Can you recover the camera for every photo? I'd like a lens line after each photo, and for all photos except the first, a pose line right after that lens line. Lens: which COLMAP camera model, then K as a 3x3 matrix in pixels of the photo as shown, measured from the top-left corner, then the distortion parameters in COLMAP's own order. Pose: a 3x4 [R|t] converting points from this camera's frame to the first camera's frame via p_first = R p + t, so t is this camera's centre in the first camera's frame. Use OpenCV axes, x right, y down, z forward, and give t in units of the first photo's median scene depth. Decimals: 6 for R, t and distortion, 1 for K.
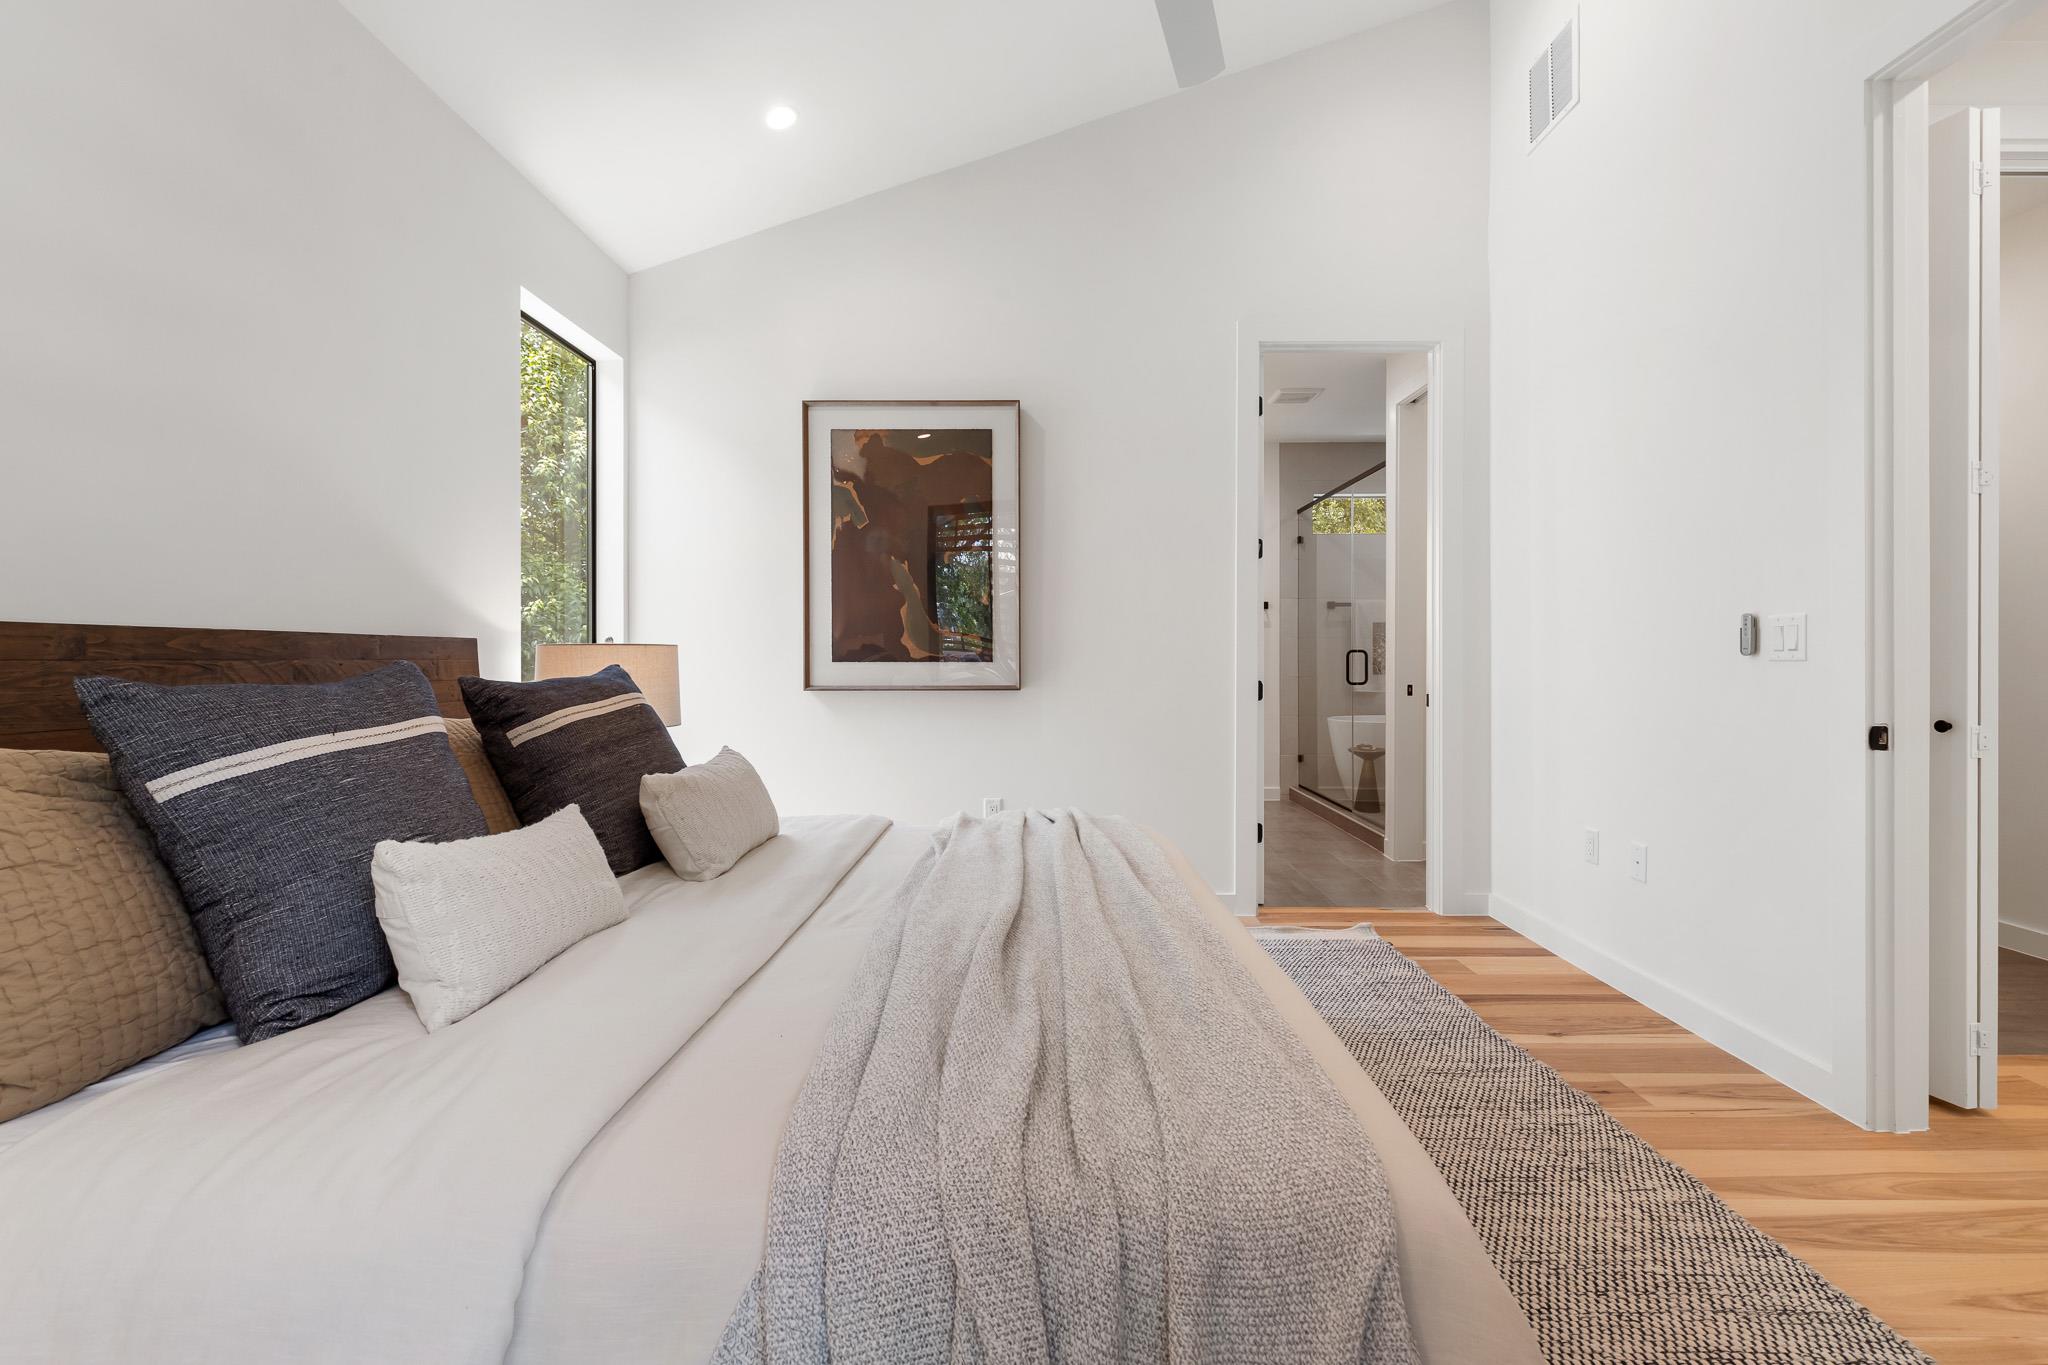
lens RADIAL K [[921.9, 0, 1027.5], [0, 921.9, 667.3], [0, 0, 1]] dist [-0.001700, -0.002290]
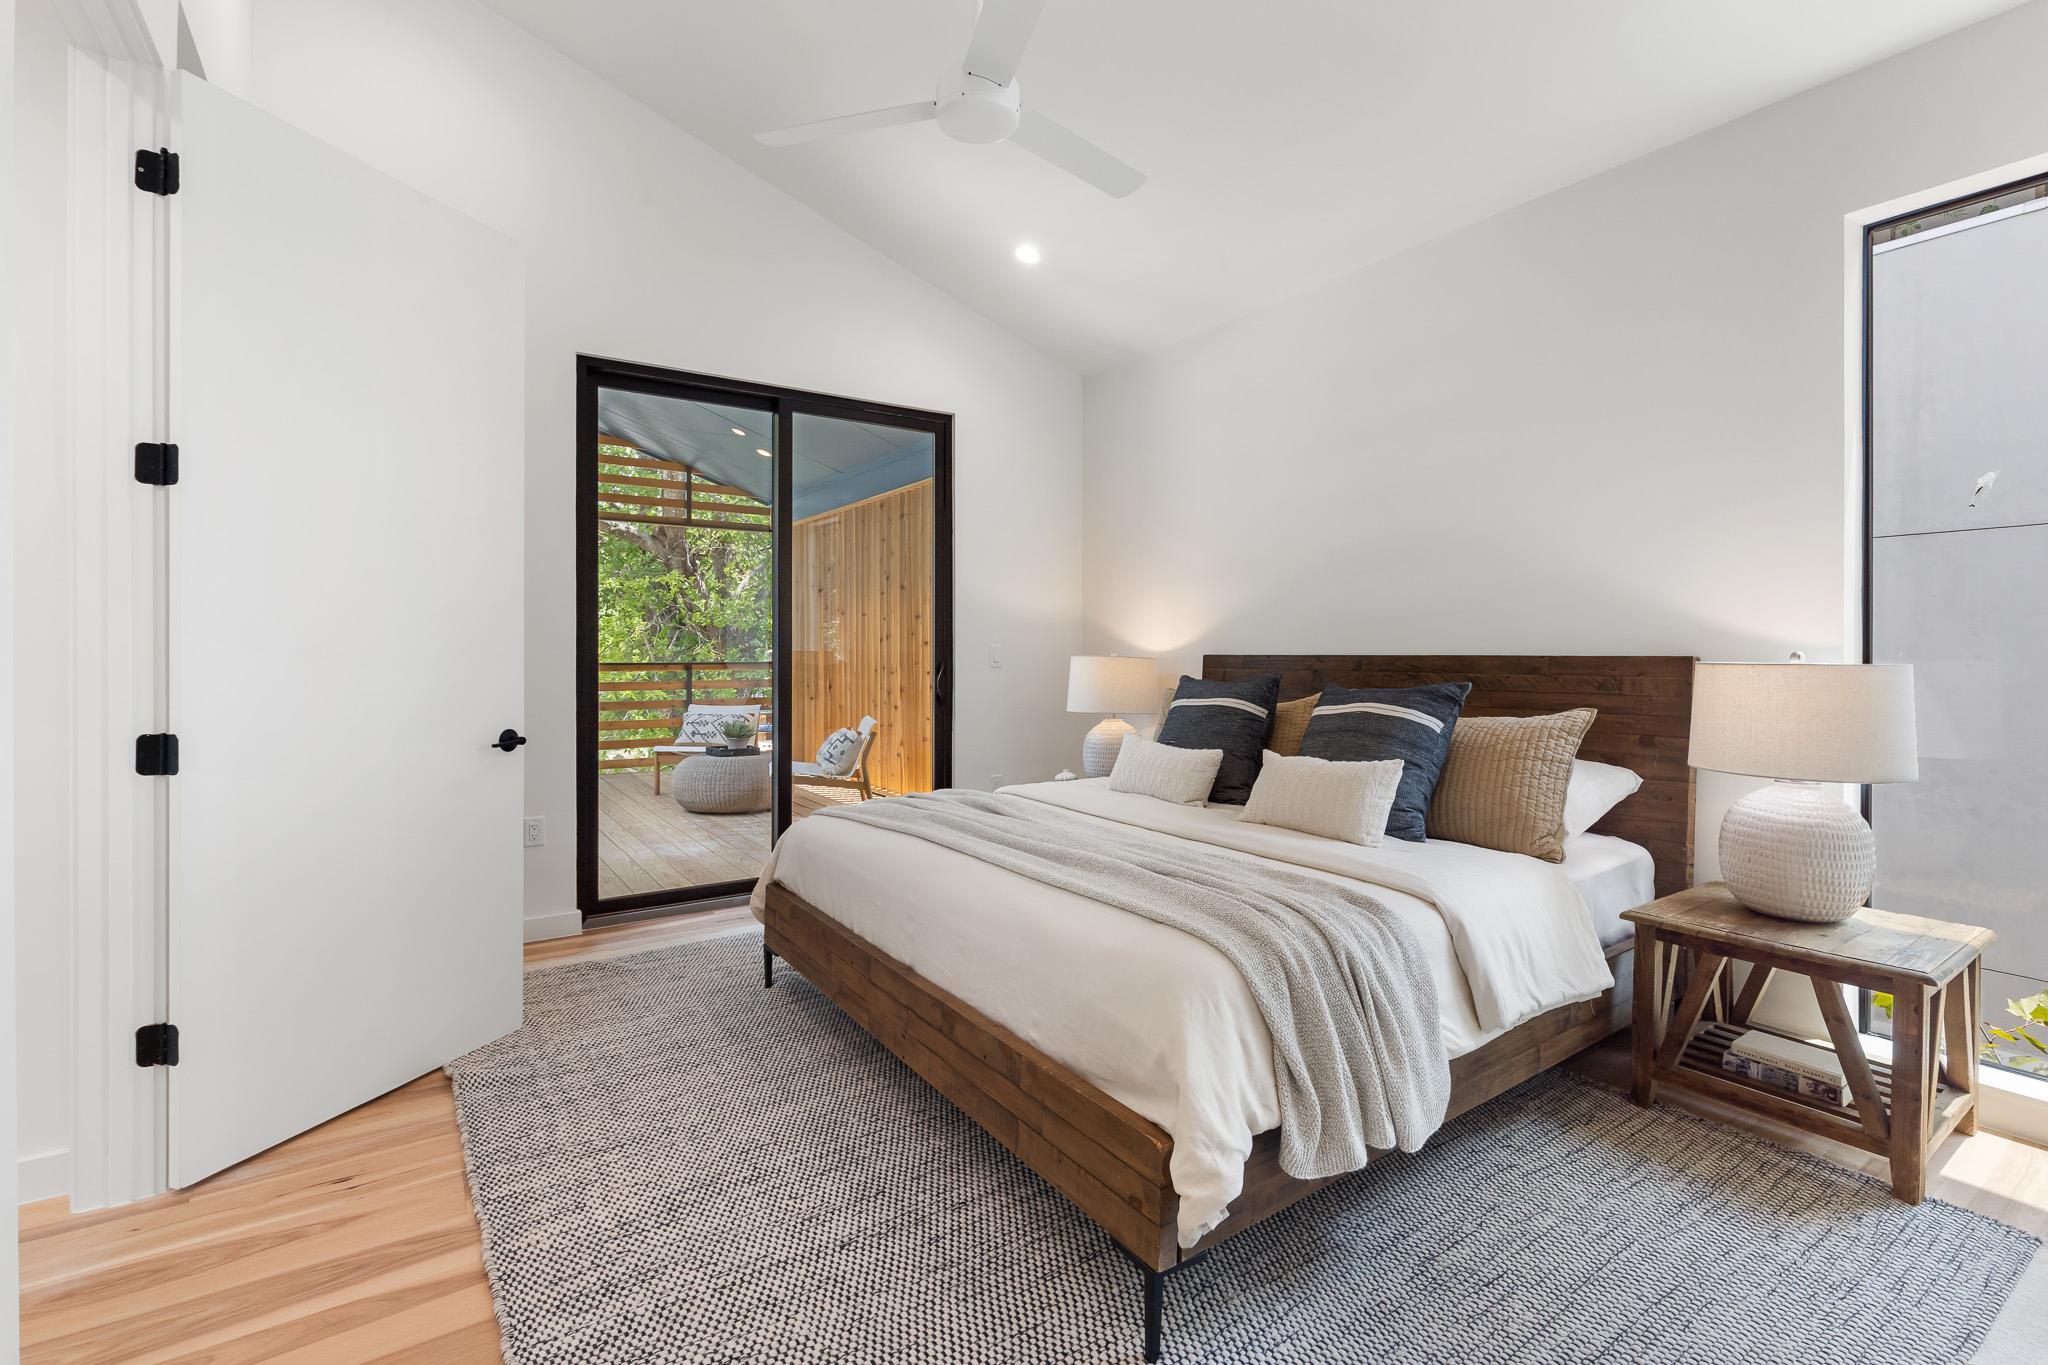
lens RADIAL K [[921.9, 0, 1037.4], [0, 921.9, 669.6], [0, 0, 1]] dist [-0.001700, -0.002290]
pose [[-0.822549, 0.012011, -0.568567, 0.841258], [-0.003910, 0.999634, 0.026774, -0.062507], [0.568681, 0.024246, -0.822201, 2.174142]]
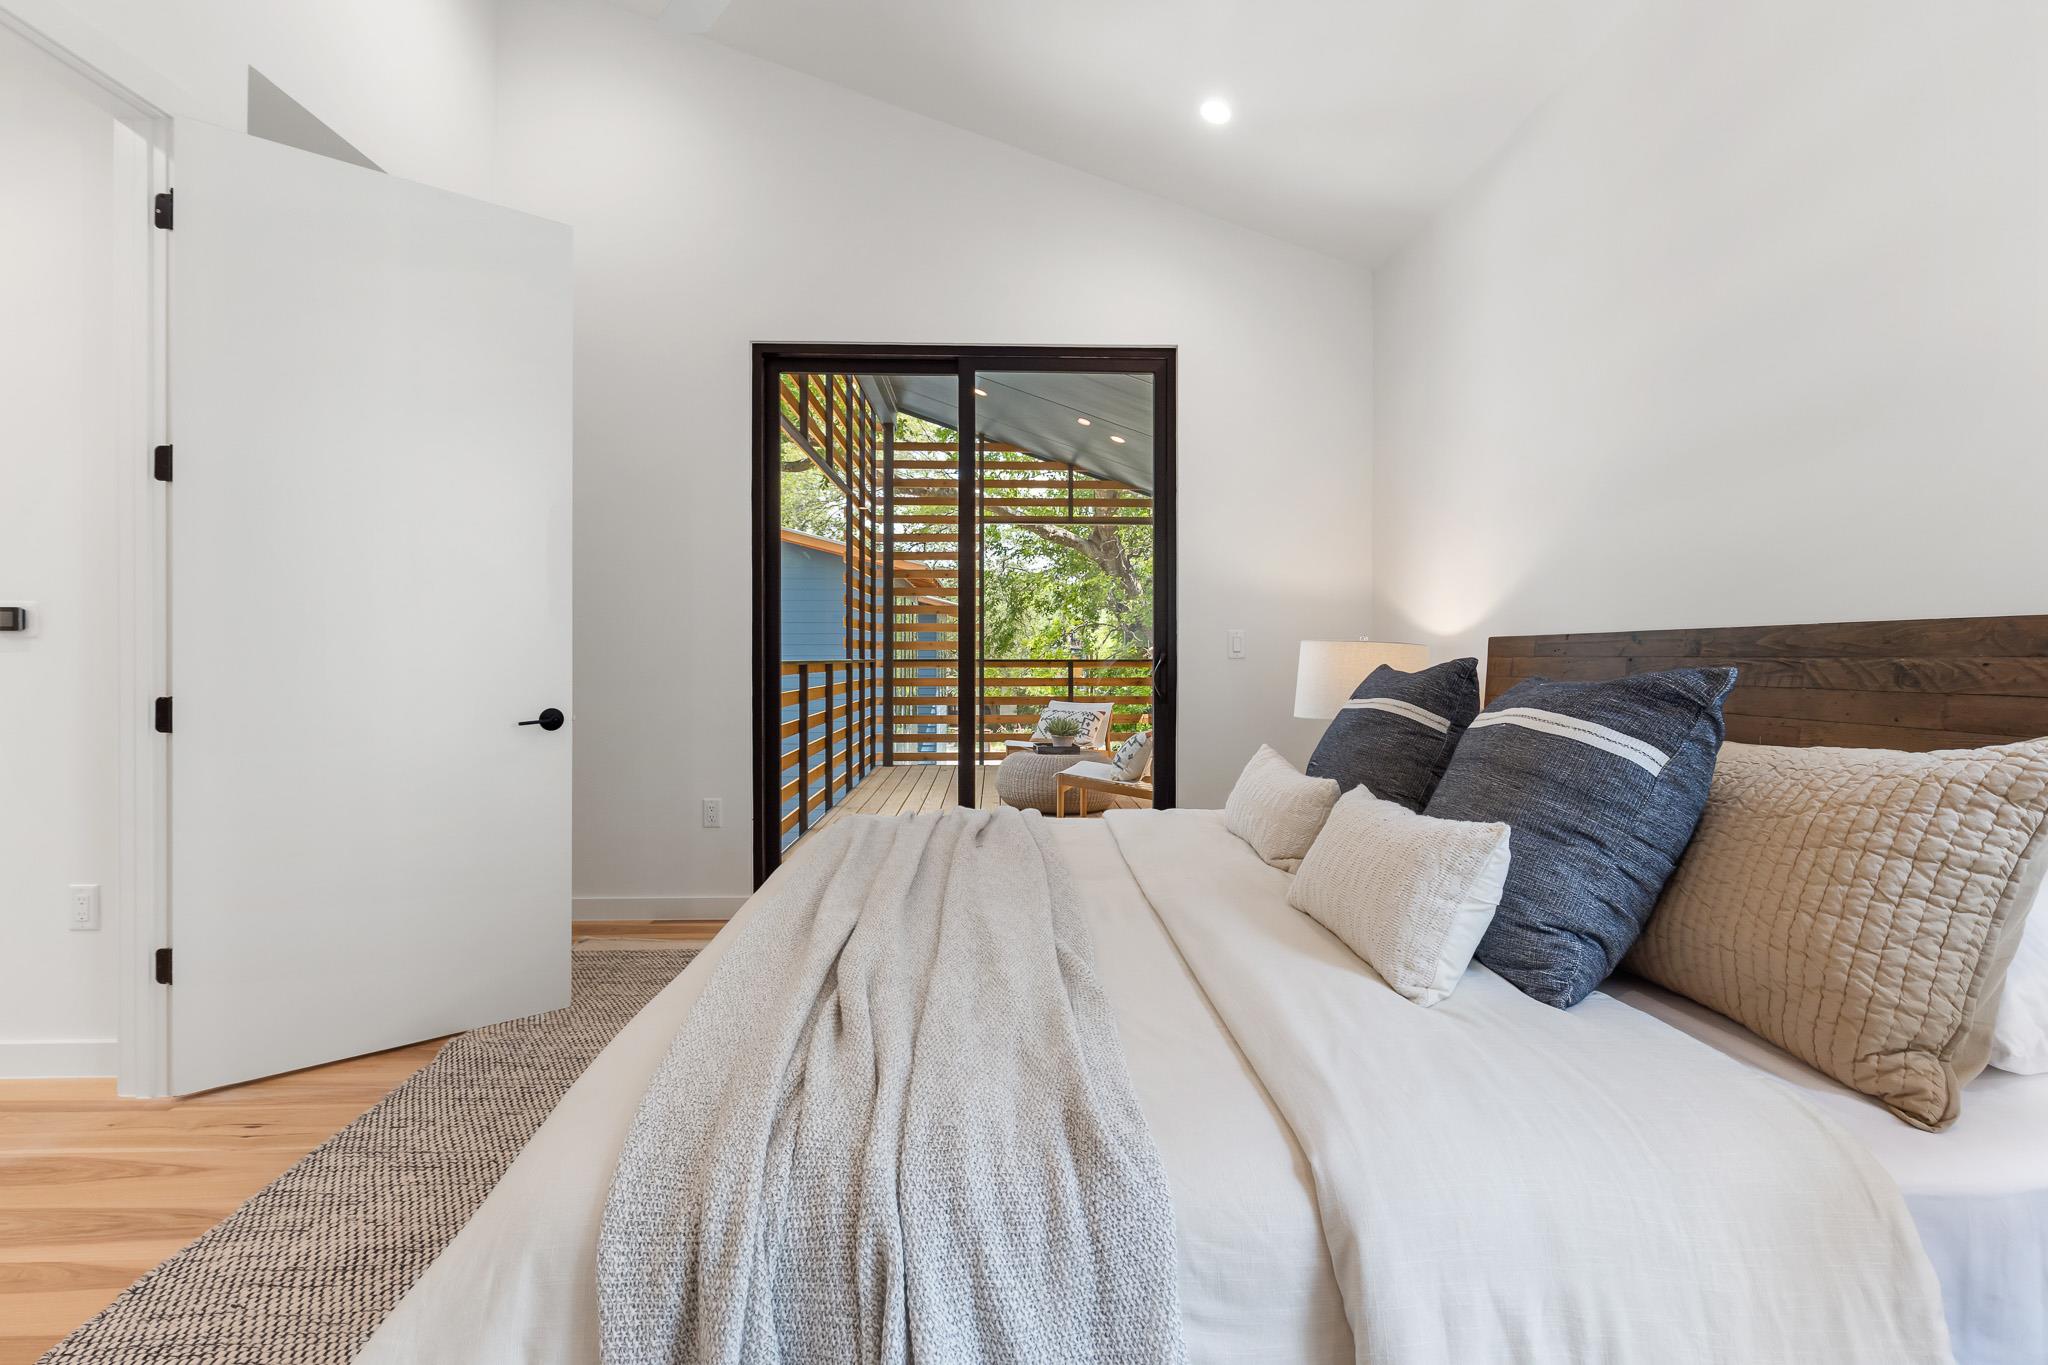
lens RADIAL K [[921.9, 0, 1034.2], [0, 921.9, 669.9], [0, 0, 1]] dist [-0.001700, -0.002290]
pose [[-0.998987, 0.001796, -0.044970, -0.053102], [0.000768, 0.999738, 0.022880, -0.017798], [0.044999, 0.022823, -0.998726, 1.992134]]
